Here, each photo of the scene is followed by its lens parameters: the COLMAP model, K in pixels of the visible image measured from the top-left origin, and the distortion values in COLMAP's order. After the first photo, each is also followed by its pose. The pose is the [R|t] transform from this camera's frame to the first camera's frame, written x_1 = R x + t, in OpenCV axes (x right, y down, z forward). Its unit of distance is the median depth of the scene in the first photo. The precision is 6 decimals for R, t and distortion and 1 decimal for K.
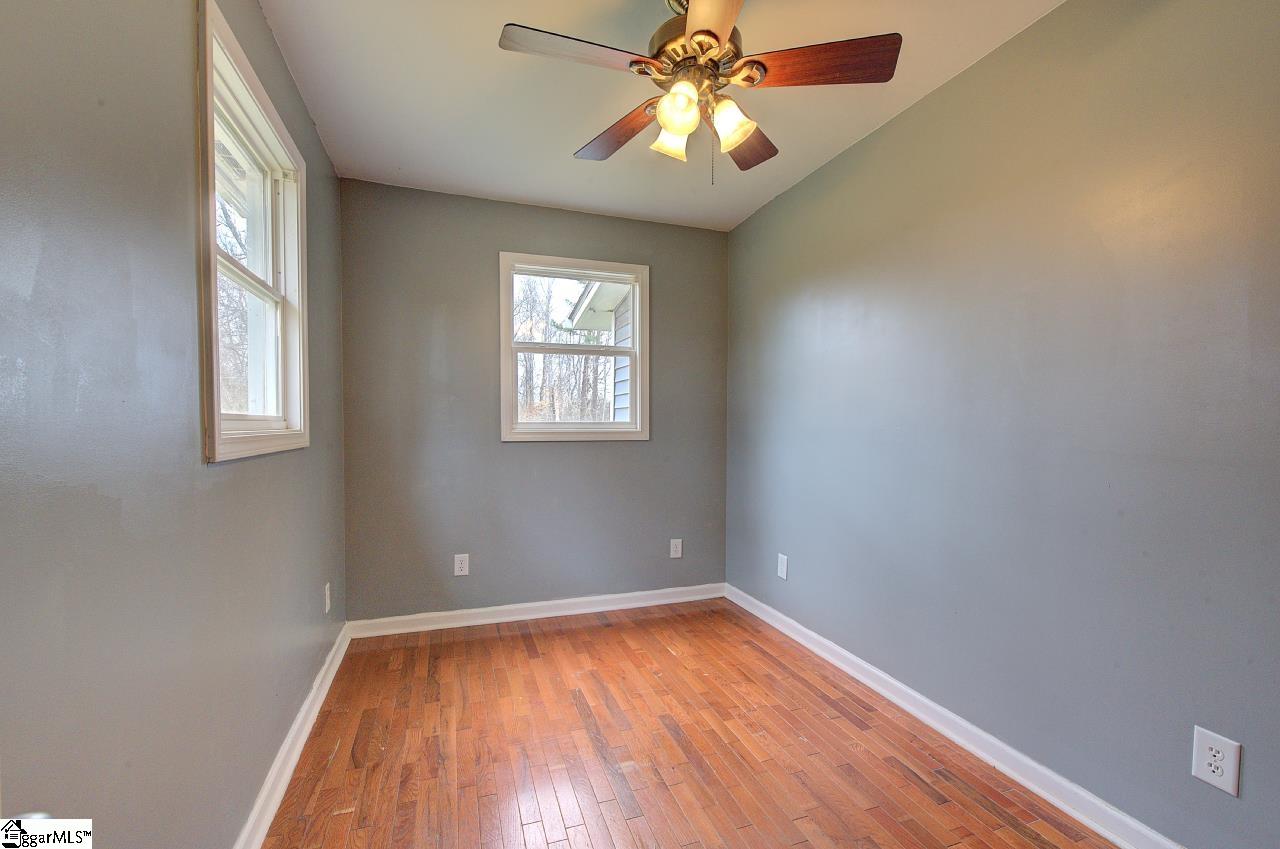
lens RADIAL K [[553.5, 0, 650.7], [0, 553.5, 432.8], [0, 0, 1]] dist [-0.001720, 0.001176]
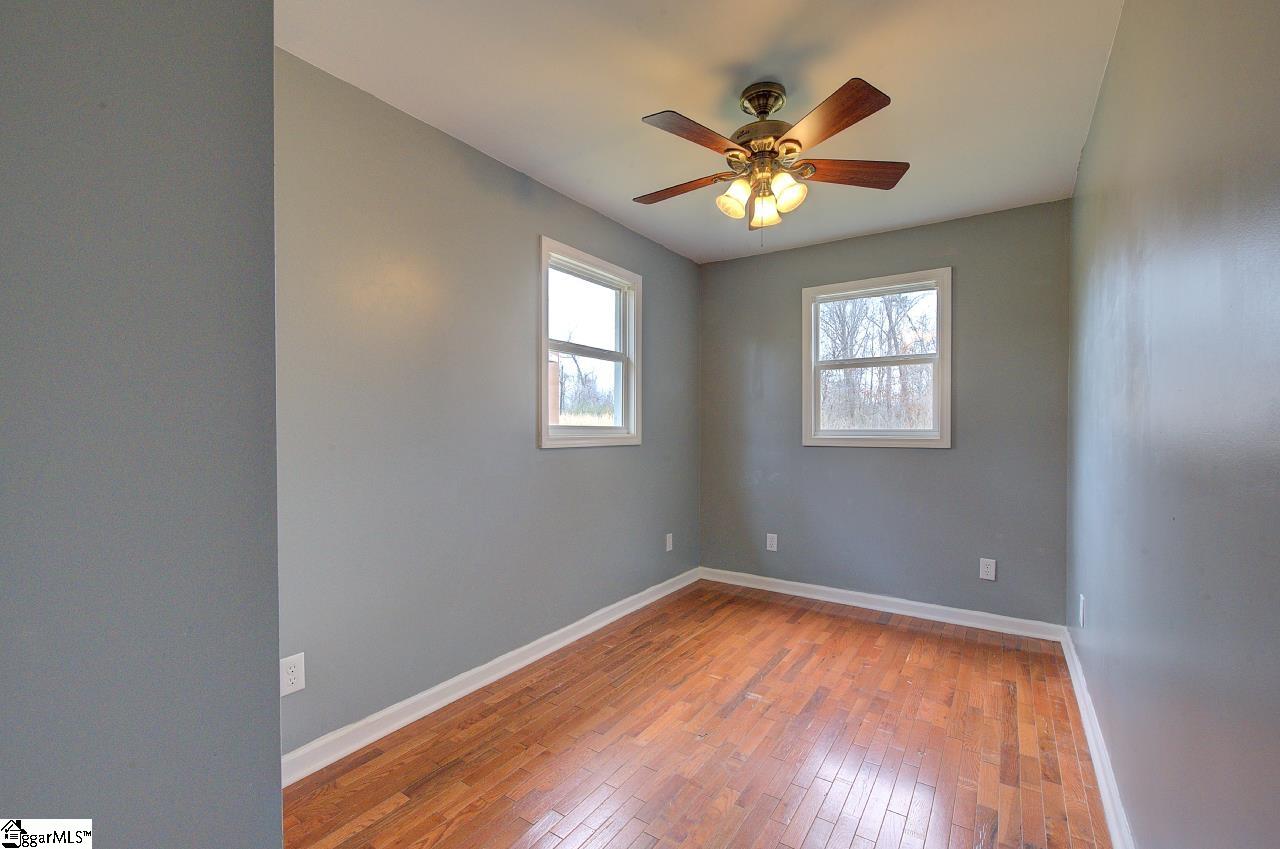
lens RADIAL K [[553.5, 0, 636.7], [0, 553.5, 430.4], [0, 0, 1]] dist [-0.001720, 0.001176]
pose [[0.581200, 0.000744, -0.813761, 0.594521], [-0.014205, 0.999856, -0.009231, -0.001543], [0.813637, 0.016924, 0.581127, 0.010674]]
